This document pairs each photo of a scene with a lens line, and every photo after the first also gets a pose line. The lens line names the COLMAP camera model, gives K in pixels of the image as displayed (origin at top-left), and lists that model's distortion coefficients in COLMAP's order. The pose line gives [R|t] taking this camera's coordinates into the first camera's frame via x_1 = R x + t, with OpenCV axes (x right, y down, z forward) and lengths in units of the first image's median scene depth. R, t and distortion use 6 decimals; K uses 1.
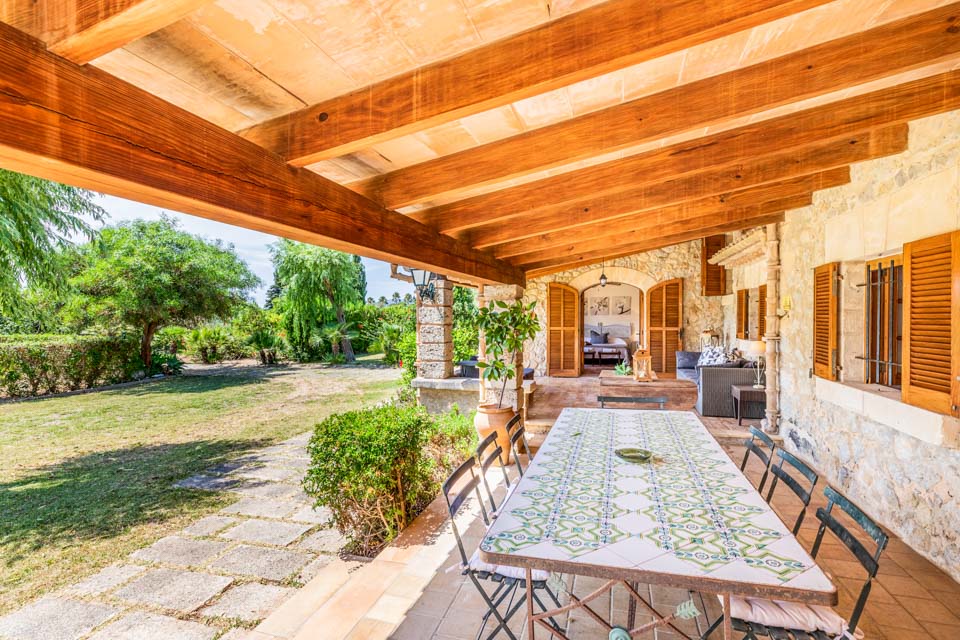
lens RADIAL K [[442.5, 0, 487.3], [0, 442.5, 320.1], [0, 0, 1]] dist [0.001741, 0.000029]
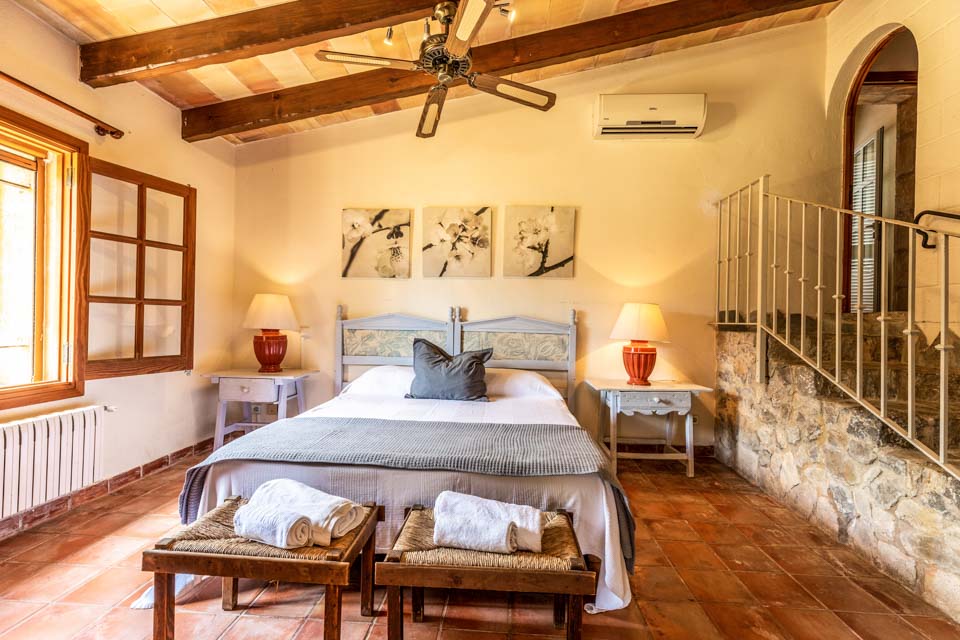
lens RADIAL K [[451.6, 0, 480.0], [0, 451.6, 320.0], [0, 0, 1]] dist [0.001577, 0.000354]
pose [[0.974333, 0.020702, 0.224156, 0.325320], [-0.019670, 0.999783, -0.006837, 0.022254], [-0.224249, 0.002252, 0.974529, 1.160525]]
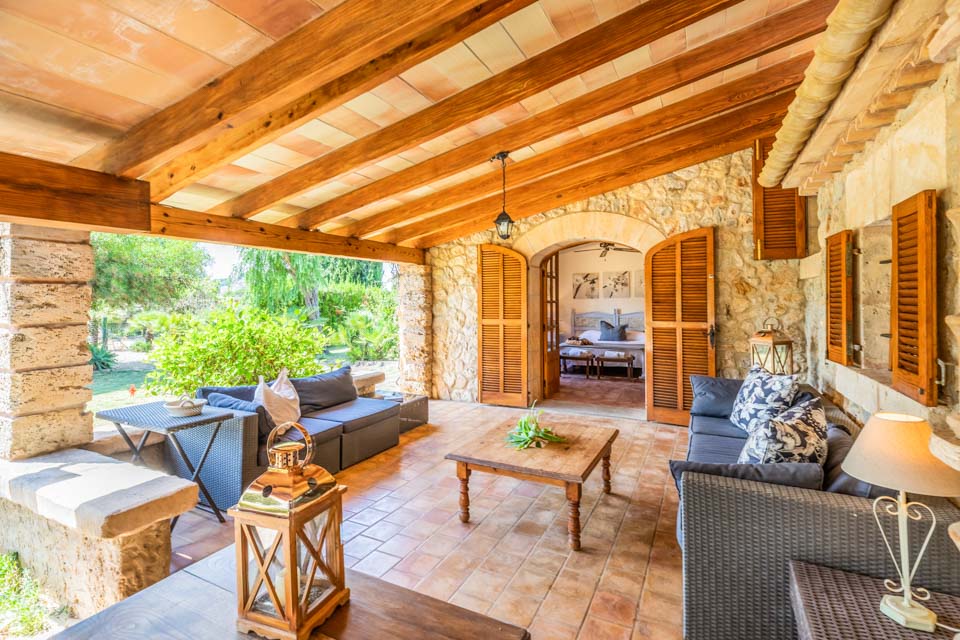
lens RADIAL K [[450.4, 0, 481.2], [0, 450.4, 292.3], [0, 0, 1]] dist [0.001888, 0.000508]
pose [[0.984669, -0.005463, -0.174347, 0.264269], [0.001614, 0.999752, -0.022210, -0.007709], [0.174425, 0.021588, 0.984434, 0.439830]]
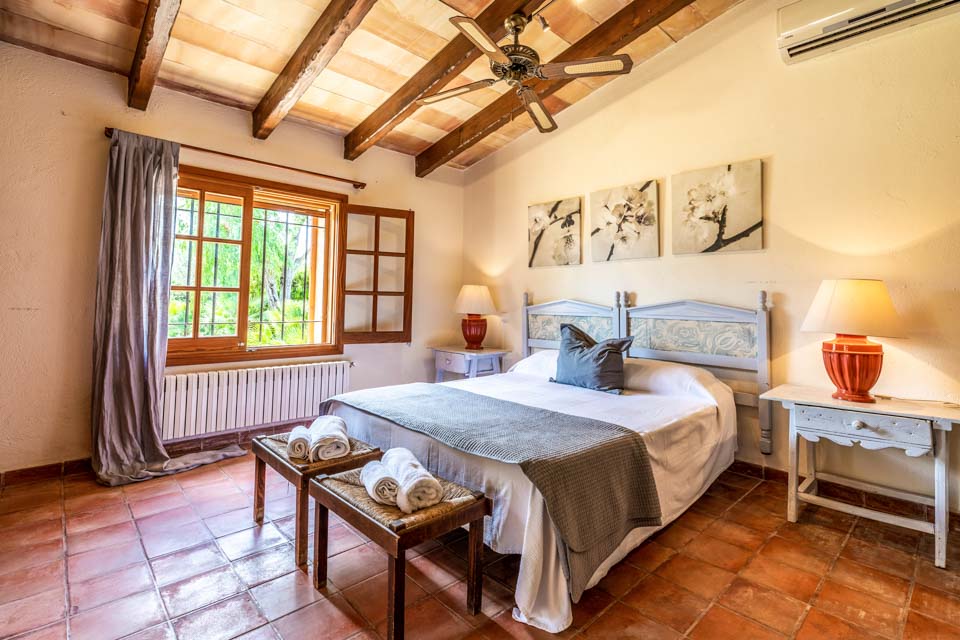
lens RADIAL K [[458.7, 0, 478.6], [0, 458.7, 278.3], [0, 0, 1]] dist [-0.000862, -0.000382]
pose [[0.861756, -0.013063, -0.507154, 0.483995], [-0.018864, 0.998152, -0.057763, 0.021614], [0.506972, 0.059344, 0.859917, 1.166490]]
